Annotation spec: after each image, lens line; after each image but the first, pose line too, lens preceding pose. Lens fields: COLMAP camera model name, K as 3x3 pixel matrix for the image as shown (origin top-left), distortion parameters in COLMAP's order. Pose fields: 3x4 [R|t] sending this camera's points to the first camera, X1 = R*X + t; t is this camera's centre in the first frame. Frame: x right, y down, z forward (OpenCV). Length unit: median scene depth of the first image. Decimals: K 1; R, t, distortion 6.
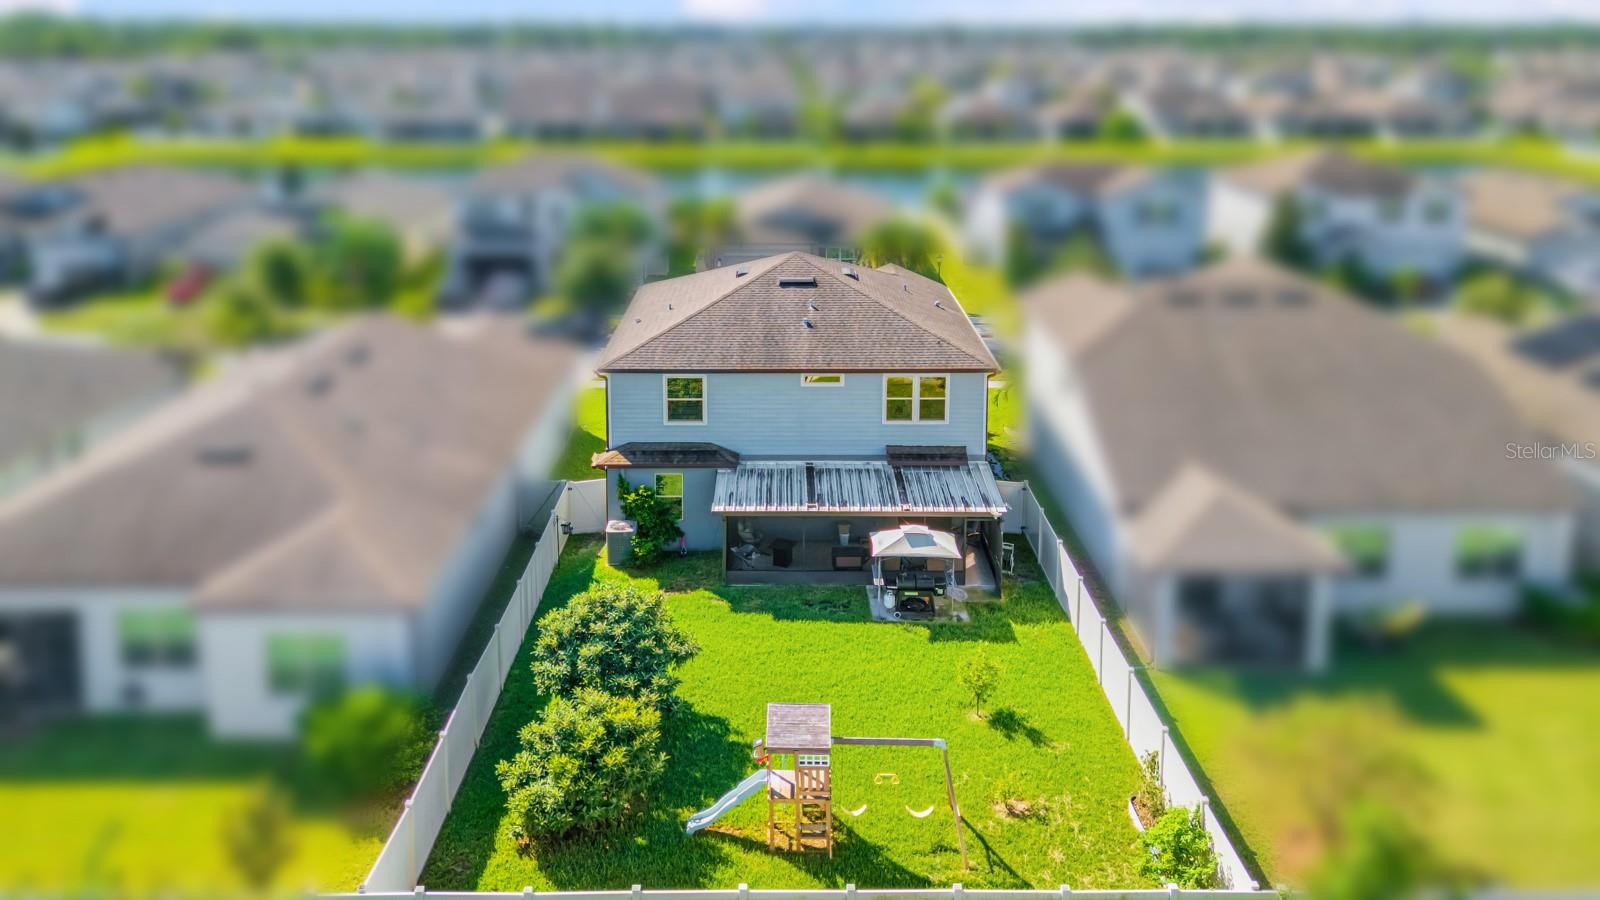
lens RADIAL K [[1202.9, 0, 800.0], [0, 1202.9, 450.0], [0, 0, 1]] dist [0.004289, 0.000664]
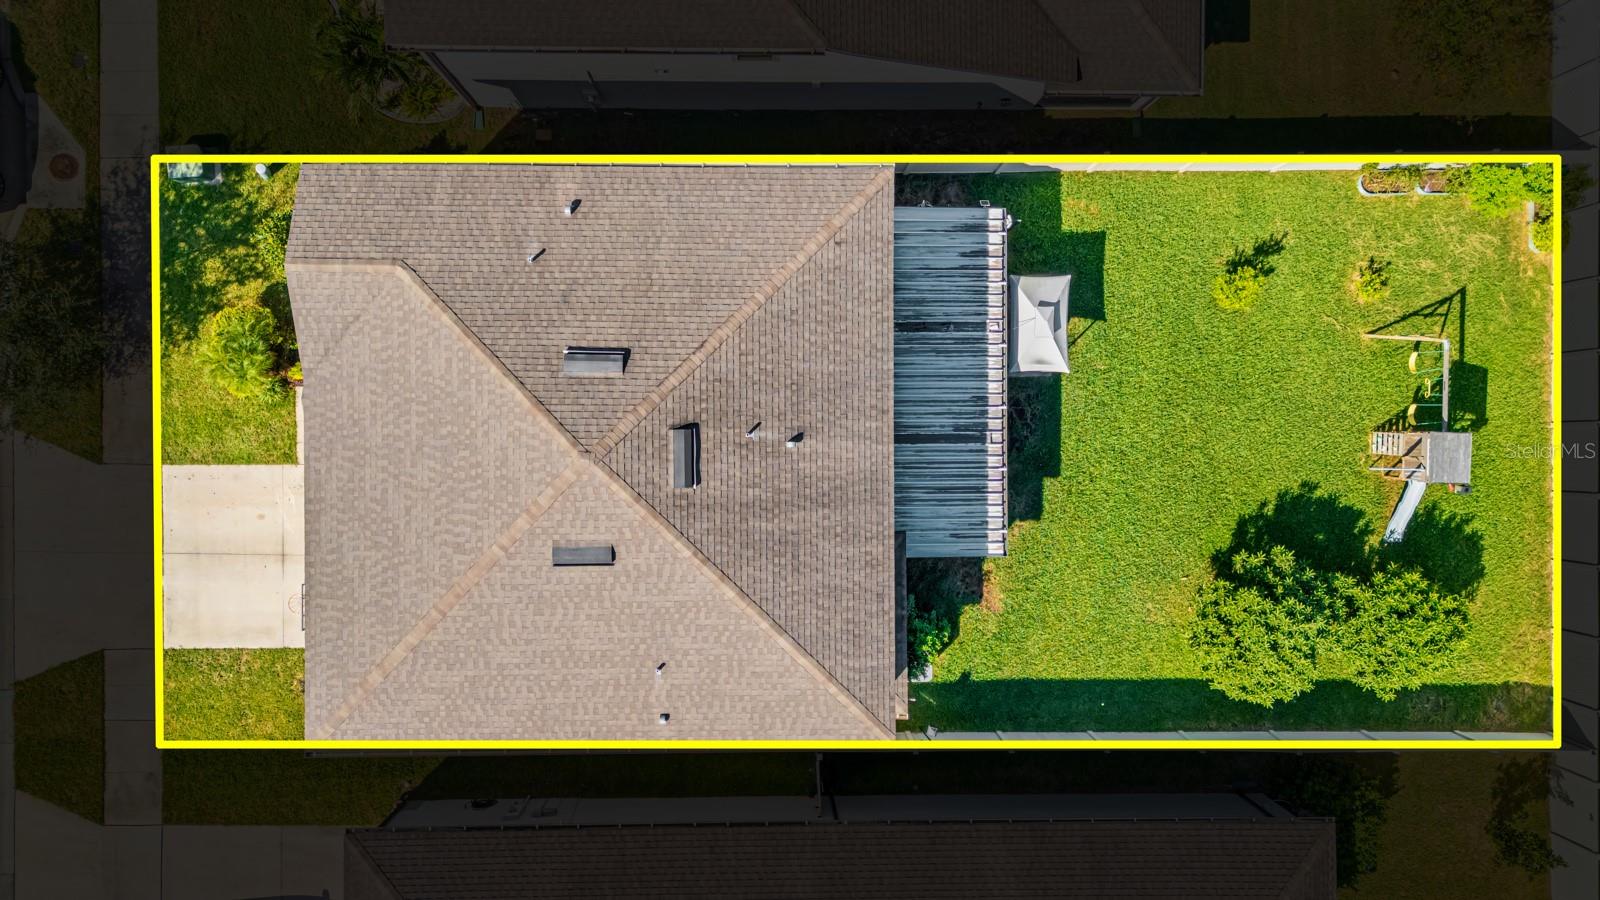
lens RADIAL K [[1202.9, 0, 800.0], [0, 1202.9, 450.0], [0, 0, 1]] dist [0.004289, 0.000664]
pose [[0.002230, -0.999997, -0.001215, 0.002080], [0.267258, -0.000574, 0.963625, -0.830721], [-0.963622, -0.002473, 0.267256, 0.936693]]
